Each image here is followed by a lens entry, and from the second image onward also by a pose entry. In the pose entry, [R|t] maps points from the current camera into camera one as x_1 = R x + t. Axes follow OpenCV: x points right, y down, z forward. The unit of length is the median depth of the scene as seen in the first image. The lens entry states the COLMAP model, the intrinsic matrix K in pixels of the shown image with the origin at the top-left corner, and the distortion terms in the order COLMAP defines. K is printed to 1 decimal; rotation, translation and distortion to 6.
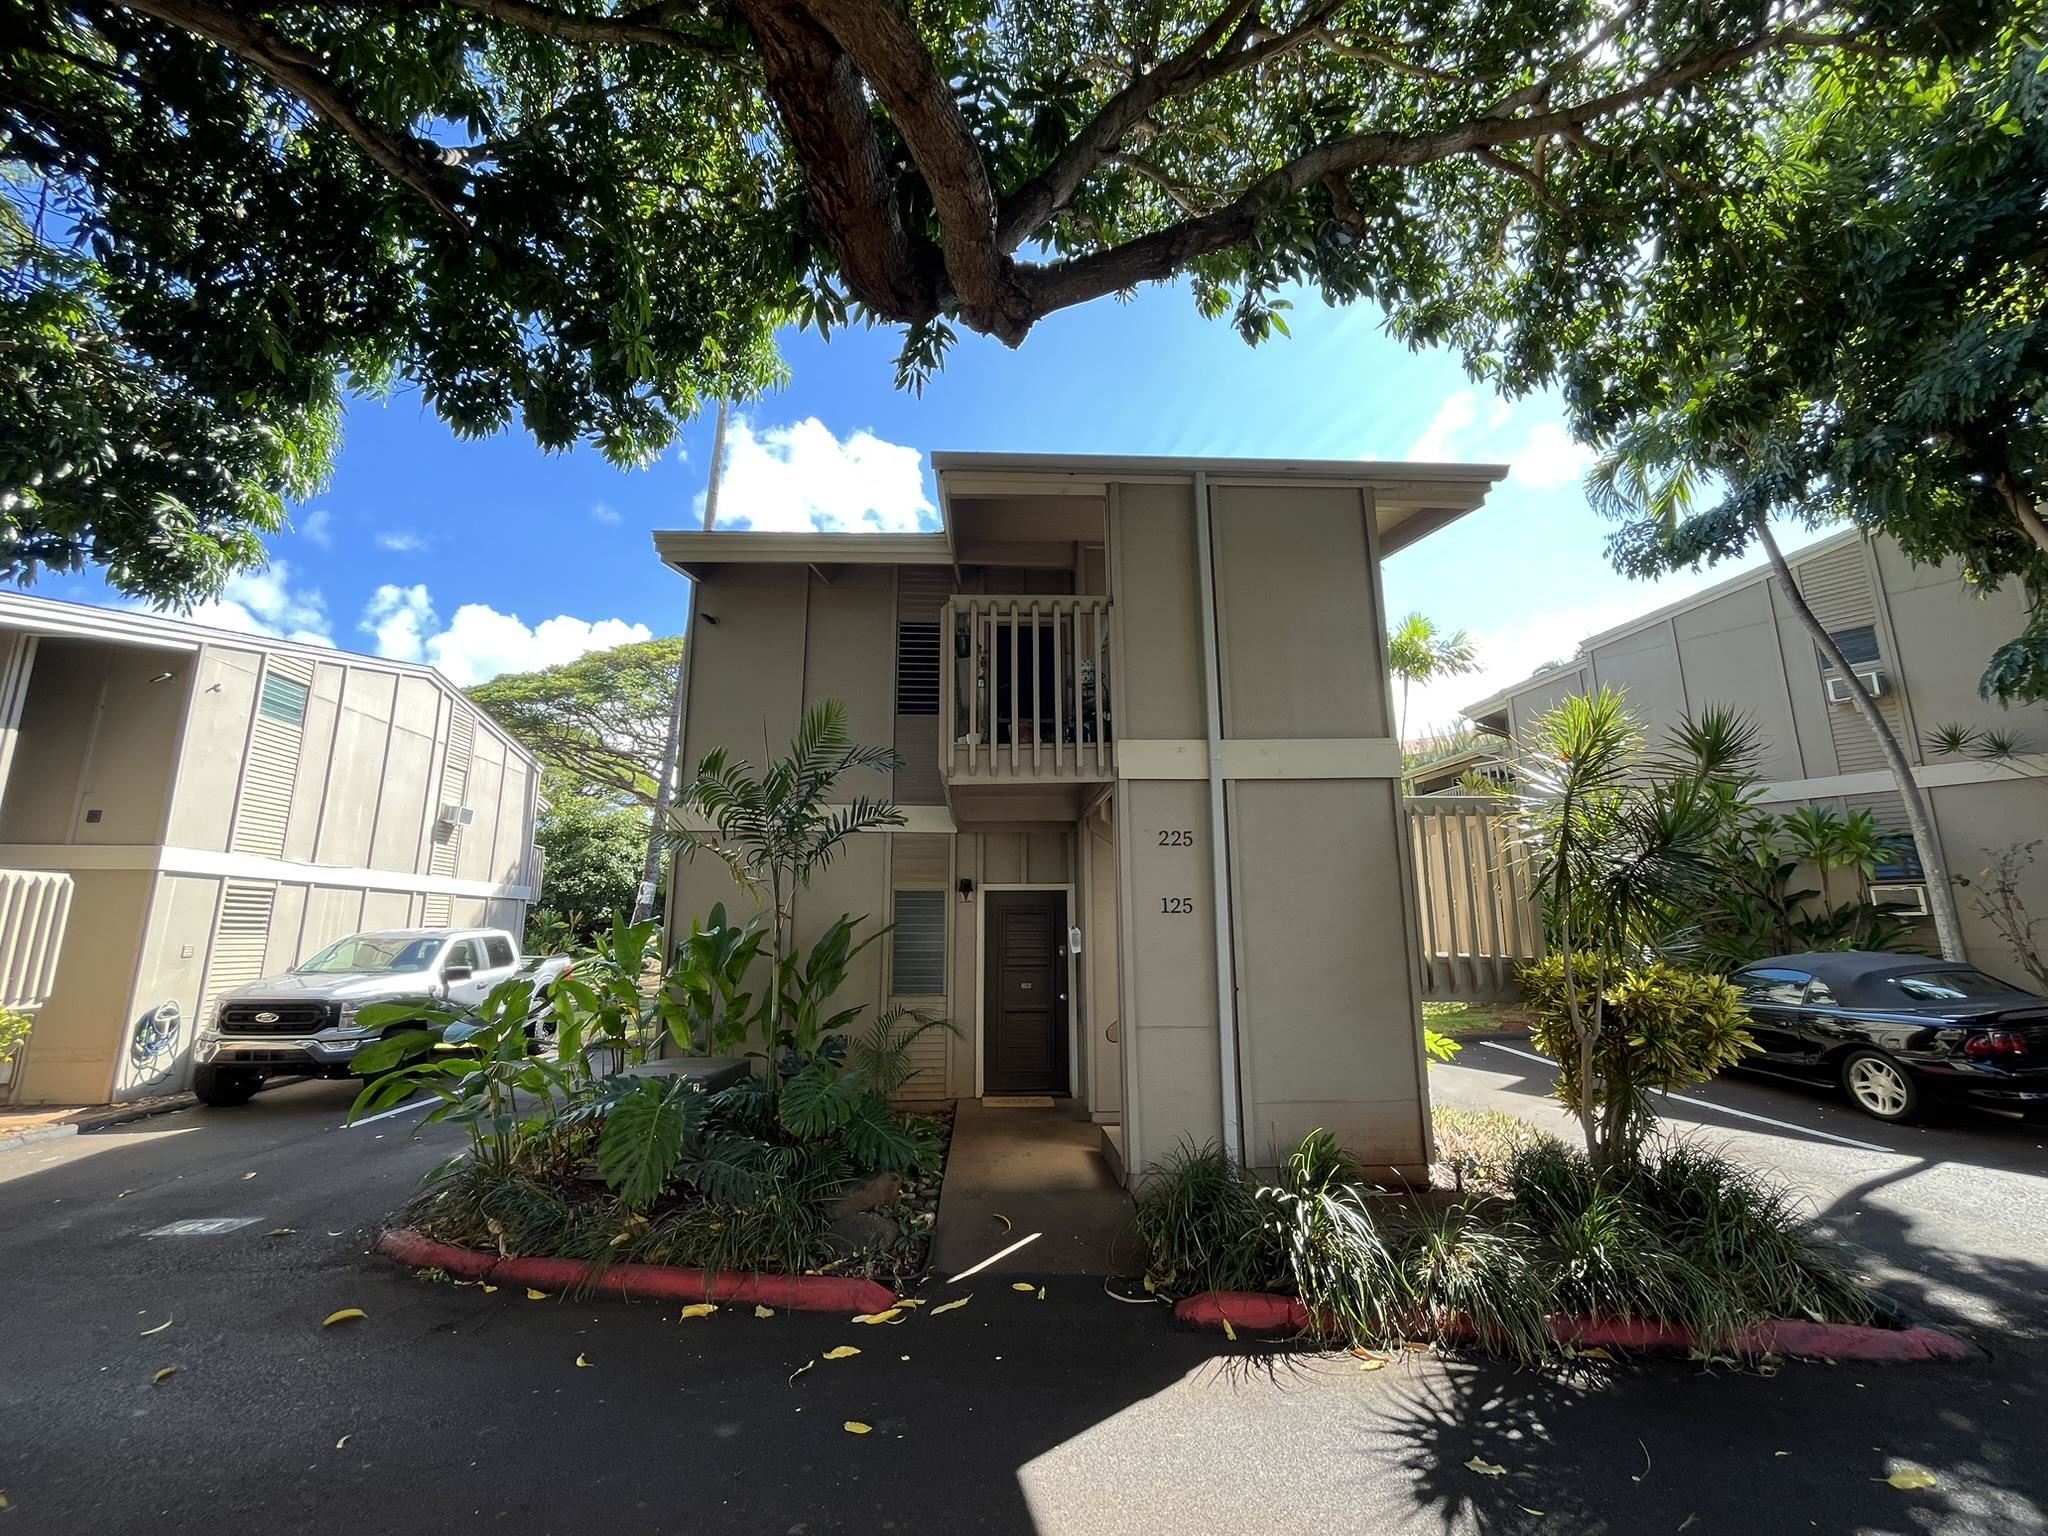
lens RADIAL K [[833.6, 0, 1024.0], [0, 833.6, 768.0], [0, 0, 1]] dist [-0.001319, 0.001271]
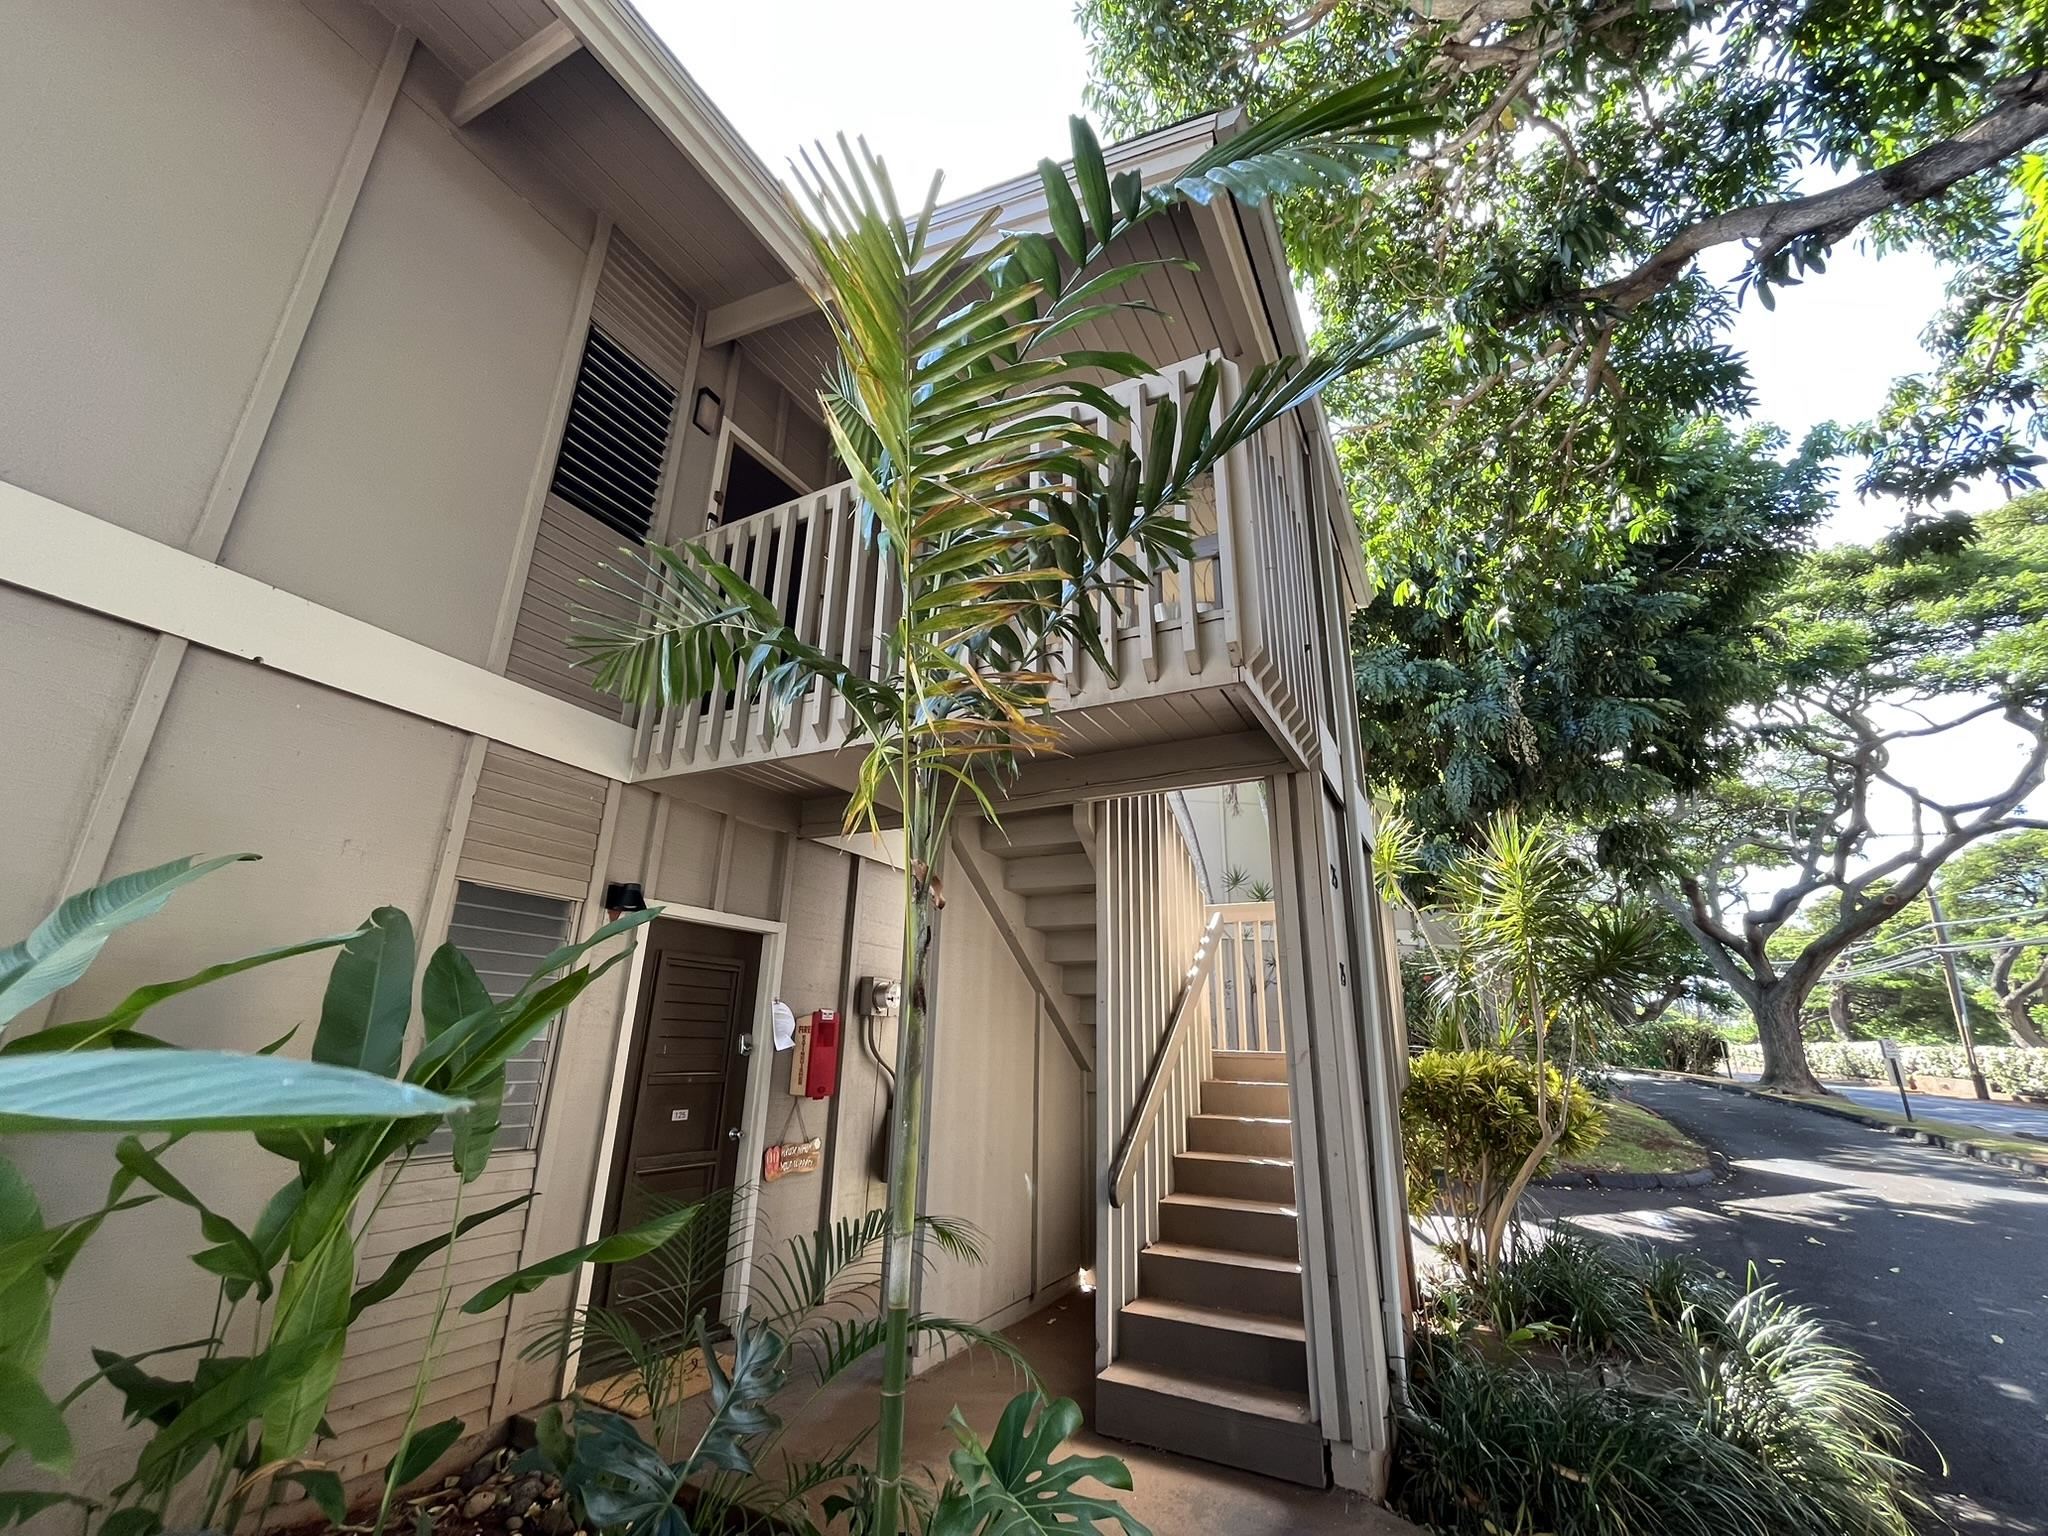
lens RADIAL K [[833.6, 0, 1024.0], [0, 833.6, 768.0], [0, 0, 1]] dist [-0.001319, 0.001271]
pose [[0.509862, 0.287303, 0.810862, -0.534483], [-0.187752, 0.957023, -0.221035, 0.201591], [-0.839518, -0.039543, 0.541892, 0.849188]]
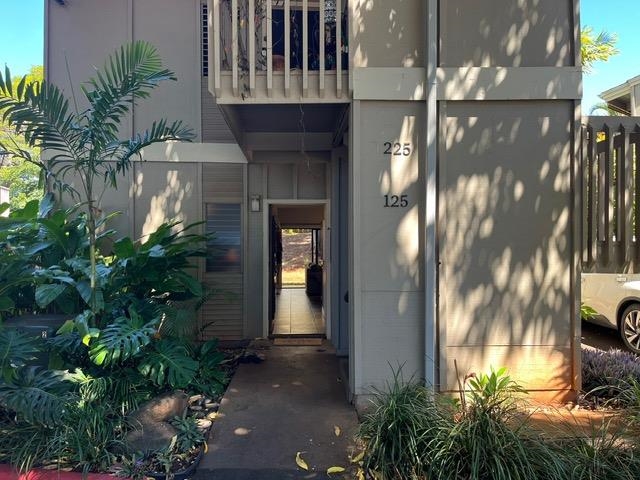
lens RADIAL K [[476.1, 0, 320.0], [0, 476.1, 240.0], [0, 0, 1]] dist [0.069530, 0.001338]
pose [[0.999988, 0.001027, 0.004692, 0.061021], [-0.001862, 0.983383, 0.181534, 0.088892], [-0.004428, -0.181540, 0.983374, 0.252347]]
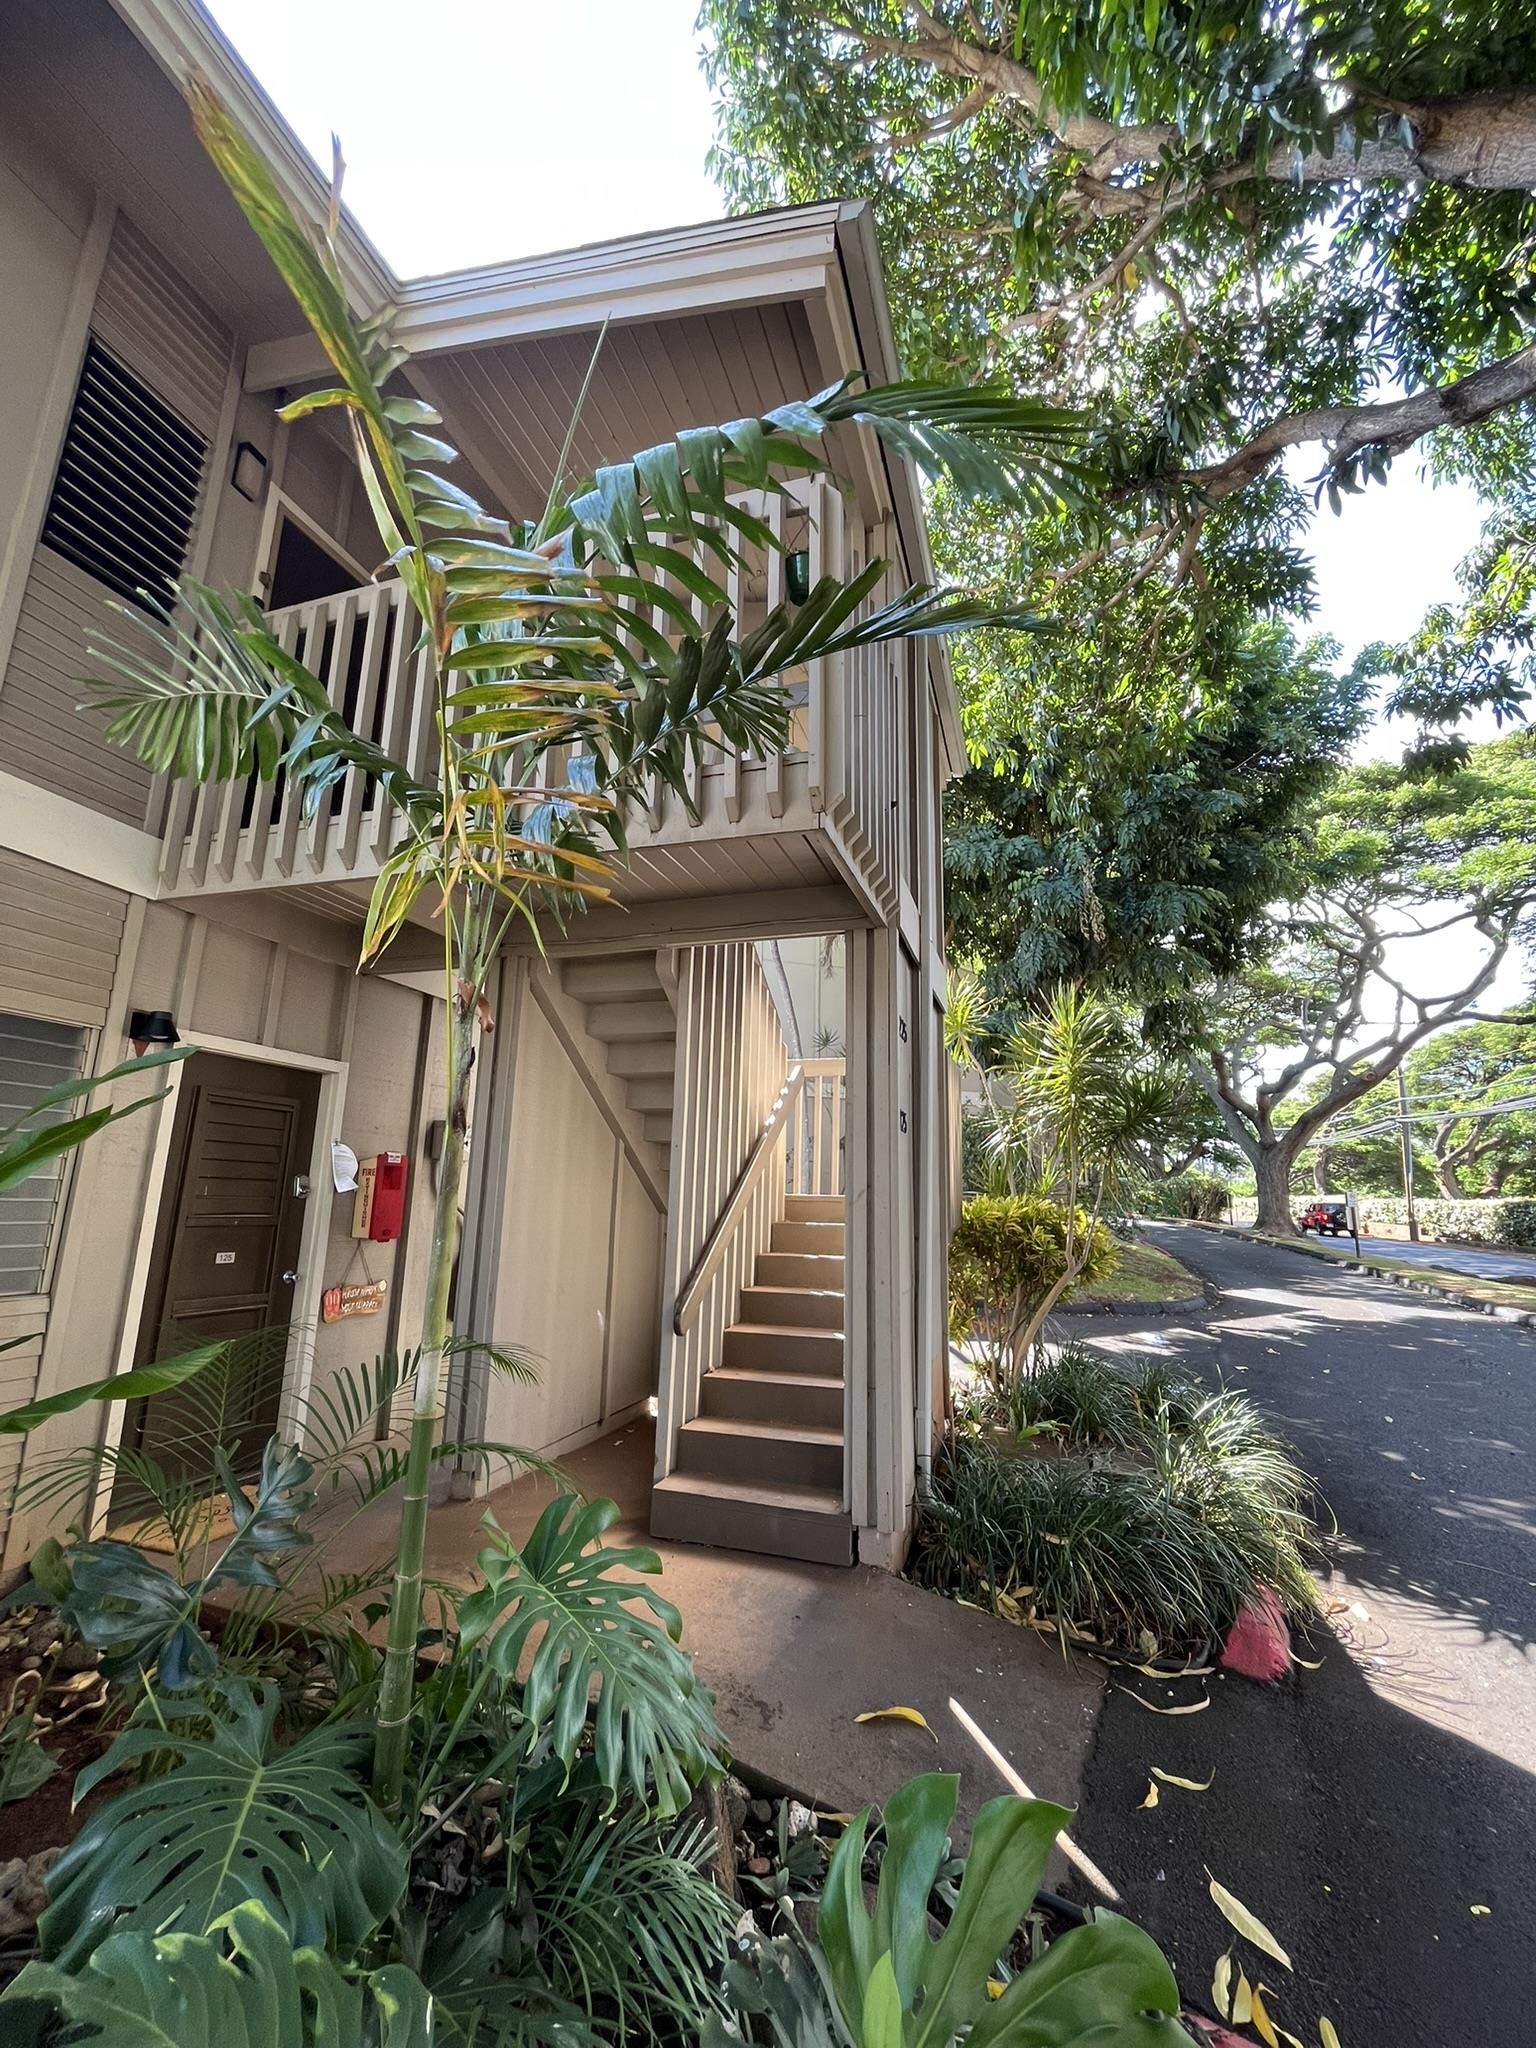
lens RADIAL K [[833.6, 0, 768.0], [0, 833.6, 1024.0], [0, 0, 1]] dist [-0.001319, 0.001271]
pose [[0.352141, 0.207671, 0.912617, -0.520699], [-0.201111, 0.969086, -0.142921, 0.208365], [-0.914085, -0.133209, 0.383019, 0.835329]]
